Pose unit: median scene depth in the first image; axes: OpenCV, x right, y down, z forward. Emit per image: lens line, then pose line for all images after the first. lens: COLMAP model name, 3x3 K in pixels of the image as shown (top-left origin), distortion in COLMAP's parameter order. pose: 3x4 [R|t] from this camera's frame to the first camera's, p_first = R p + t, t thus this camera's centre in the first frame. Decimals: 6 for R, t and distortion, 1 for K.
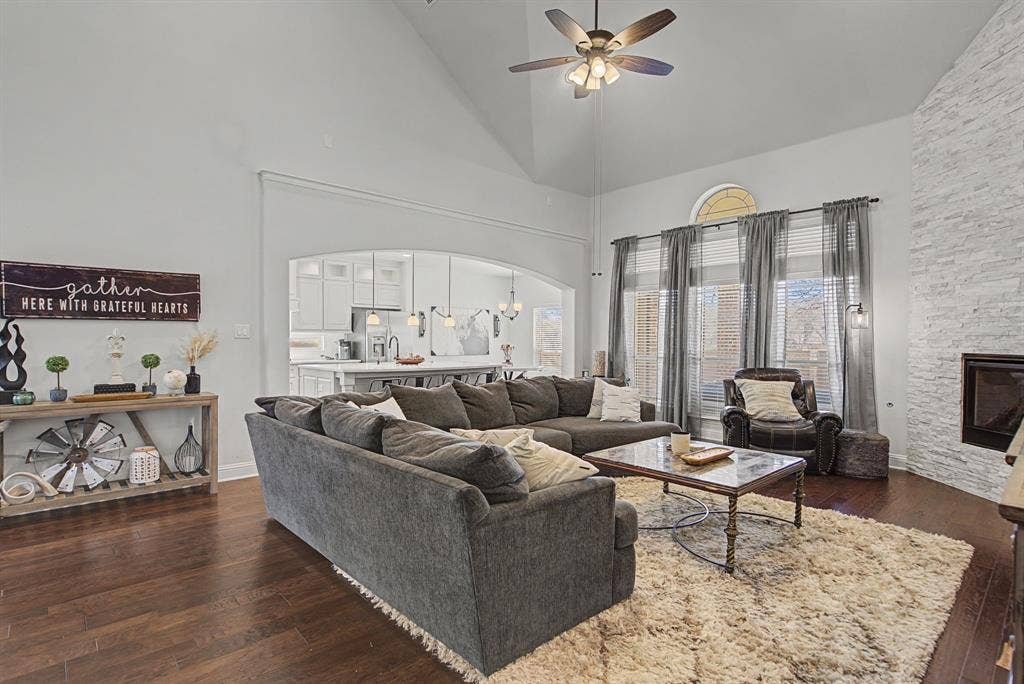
lens RADIAL K [[512.7, 0, 506.9], [0, 512.7, 345.5], [0, 0, 1]] dist [-0.000126, 0.002241]
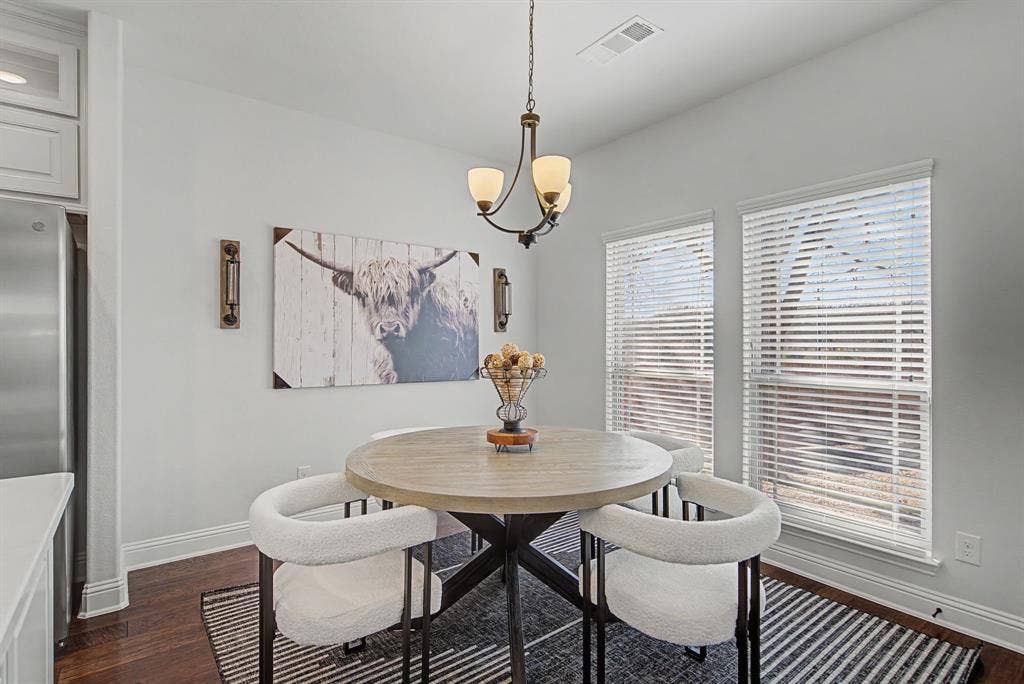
lens RADIAL K [[496.6, 0, 505.0], [0, 496.6, 343.2], [0, 0, 1]] dist [-0.002740, -0.000828]
pose [[0.994918, -0.007139, -0.100431, 0.040546], [0.006050, 0.999920, -0.011139, -0.006950], [0.100503, 0.010475, 0.994882, 1.481330]]
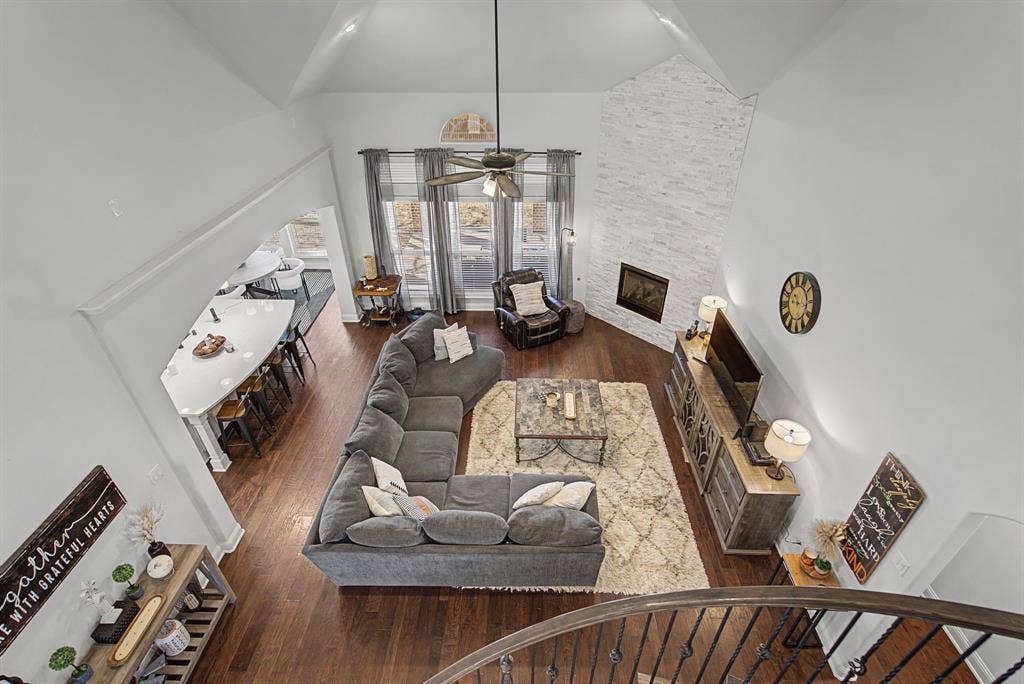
lens RADIAL K [[496.6, 0, 517.8], [0, 496.6, 343.2], [0, 0, 1]] dist [-0.002740, -0.000828]
pose [[0.684551, -0.416093, 0.598545, -0.470067], [0.012665, 0.827754, 0.560948, -0.639200], [-0.728855, -0.376417, 0.571910, 0.125989]]
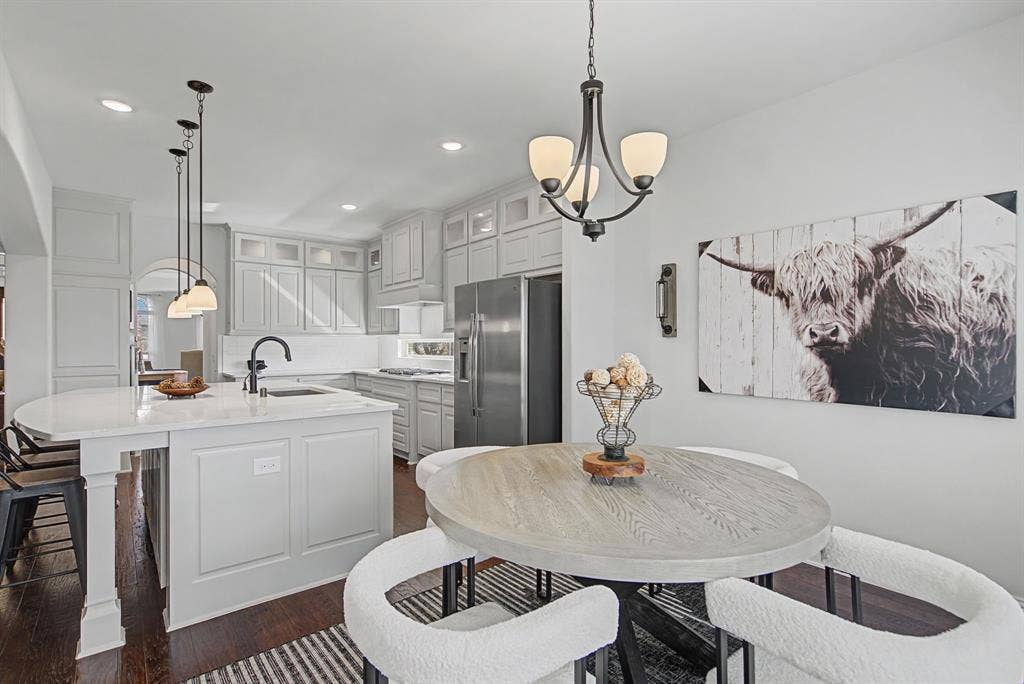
lens RADIAL K [[496.6, 0, 502.8], [0, 496.6, 342.8], [0, 0, 1]] dist [-0.002740, -0.000828]
pose [[-0.057304, -0.005669, -0.998341, 0.375778], [-0.007147, 0.999961, -0.005268, -0.018920], [0.998331, 0.006833, -0.057342, 1.832825]]
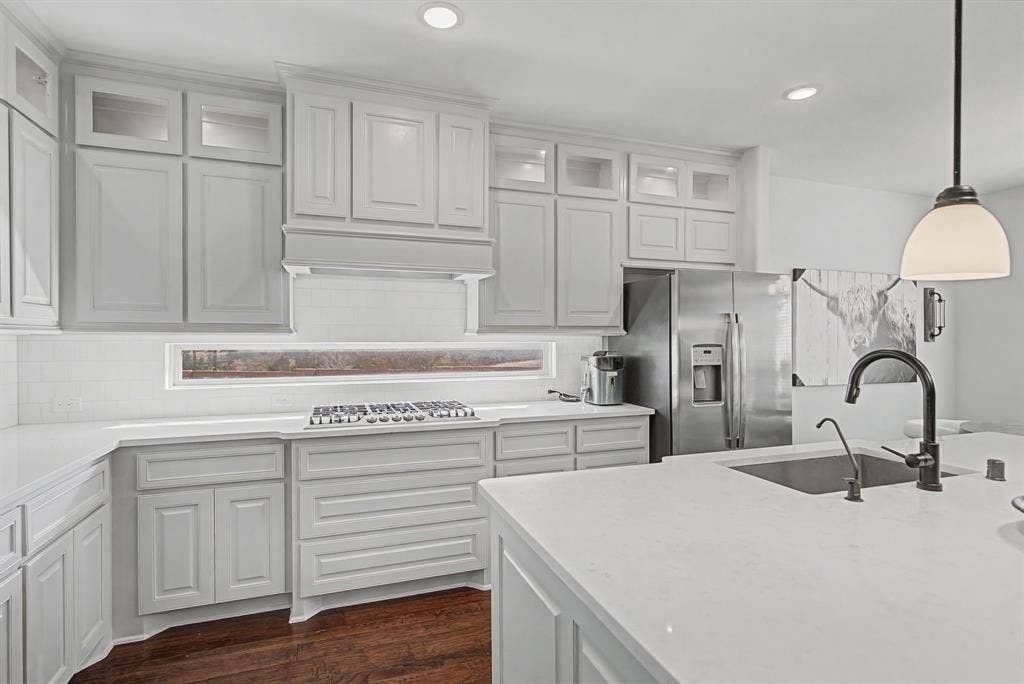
lens RADIAL K [[512.7, 0, 510.5], [0, 512.7, 342.3], [0, 0, 1]] dist [-0.000126, 0.002241]
pose [[0.925875, -0.004111, -0.377807, -0.418192], [0.002399, 0.999985, -0.005001, -0.030268], [0.377822, 0.003724, 0.925871, 1.078633]]
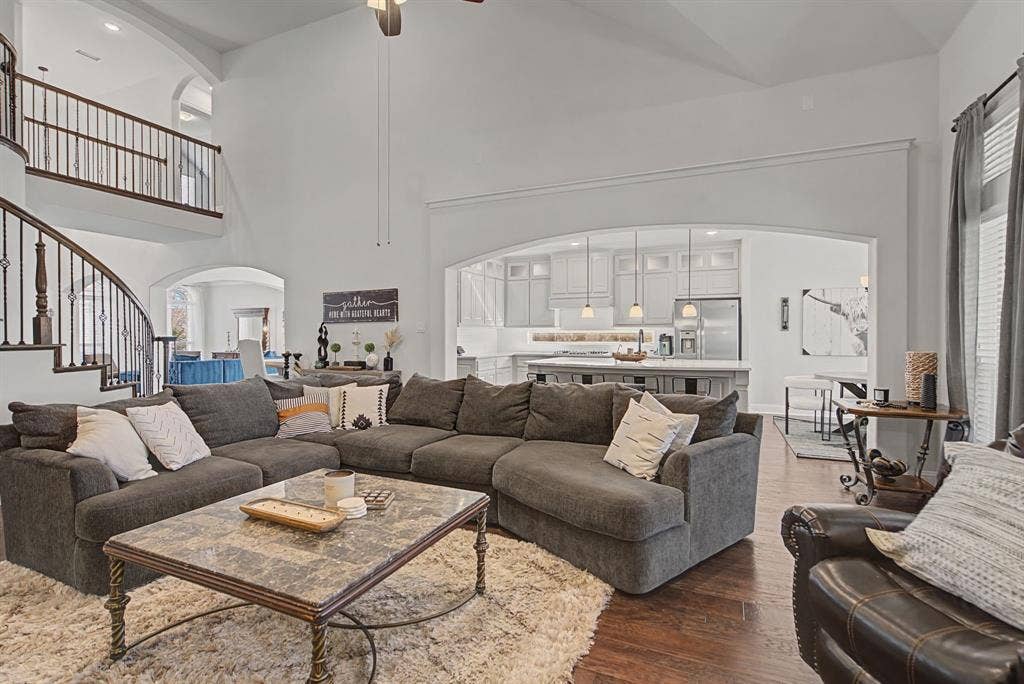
lens RADIAL K [[480.9, 0, 512.9], [0, 480.9, 338.1], [0, 0, 1]] dist [-0.001691, -0.000090]
pose [[0.409662, -0.000562, -0.912237, 0.670214], [-0.008289, 0.999956, -0.004339, 0.003356], [0.912200, 0.009339, 0.409639, 0.655049]]
